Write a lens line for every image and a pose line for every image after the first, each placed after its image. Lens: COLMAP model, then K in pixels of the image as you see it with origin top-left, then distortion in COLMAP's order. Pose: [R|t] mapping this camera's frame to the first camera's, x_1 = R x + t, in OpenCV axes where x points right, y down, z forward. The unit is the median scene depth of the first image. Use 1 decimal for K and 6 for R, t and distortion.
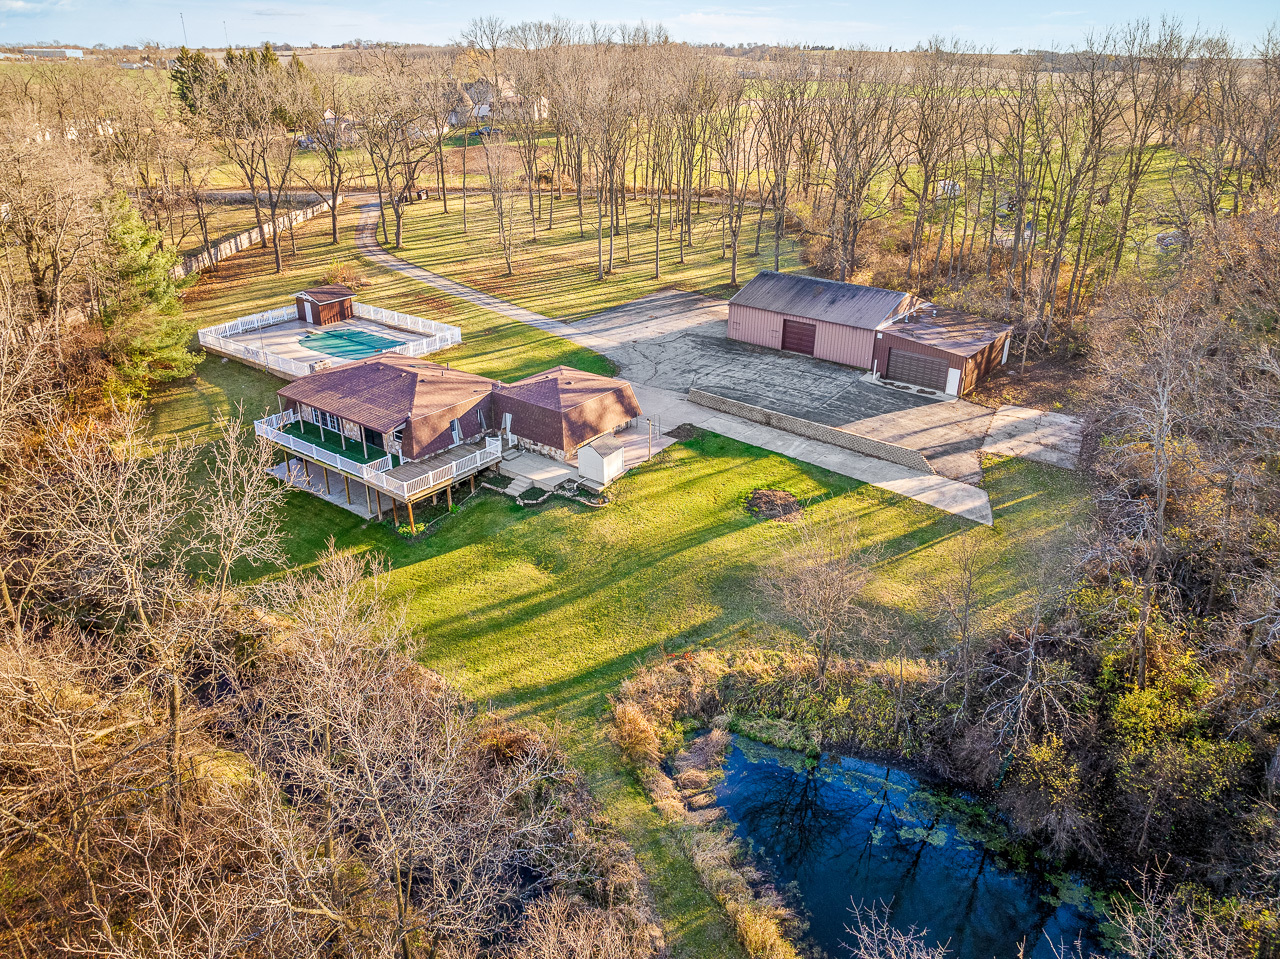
lens RADIAL K [[875.8, 0, 632.5], [0, 875.8, 476.5], [0, 0, 1]] dist [-0.032357, -0.003352]
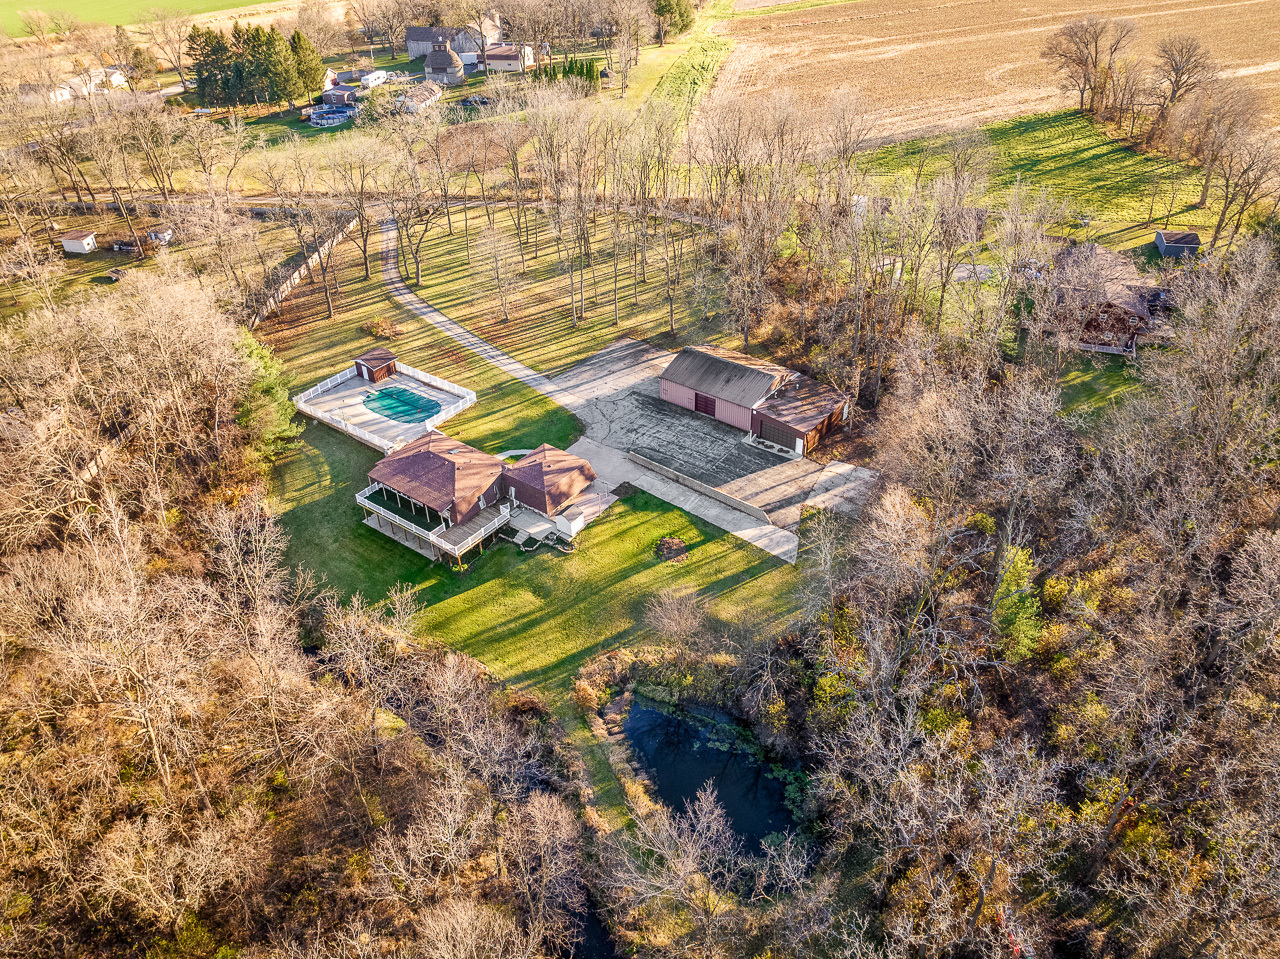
lens RADIAL K [[875.8, 0, 632.5], [0, 875.8, 476.5], [0, 0, 1]] dist [-0.032357, -0.003352]
pose [[0.999660, -0.025182, -0.006695, 0.091956], [0.025929, 0.986740, 0.160222, -0.348749], [0.002572, -0.160341, 0.987058, -0.600882]]
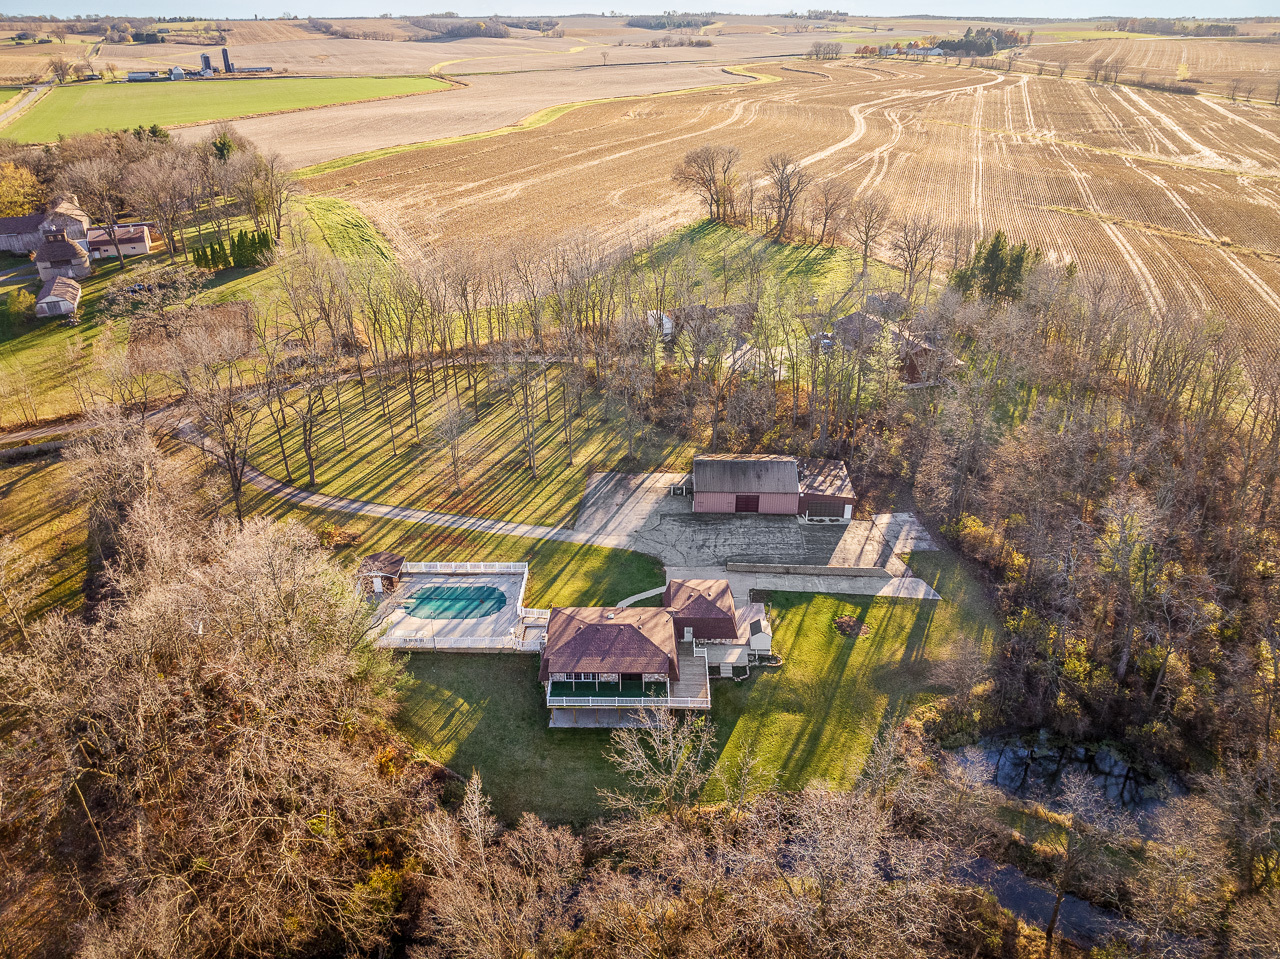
lens RADIAL K [[875.8, 0, 632.5], [0, 875.8, 476.5], [0, 0, 1]] dist [-0.032357, -0.003352]
pose [[0.815639, -0.280999, 0.505739, -0.955370], [0.268921, 0.958099, 0.098633, -0.521578], [-0.512264, 0.055555, 0.857030, -0.321068]]
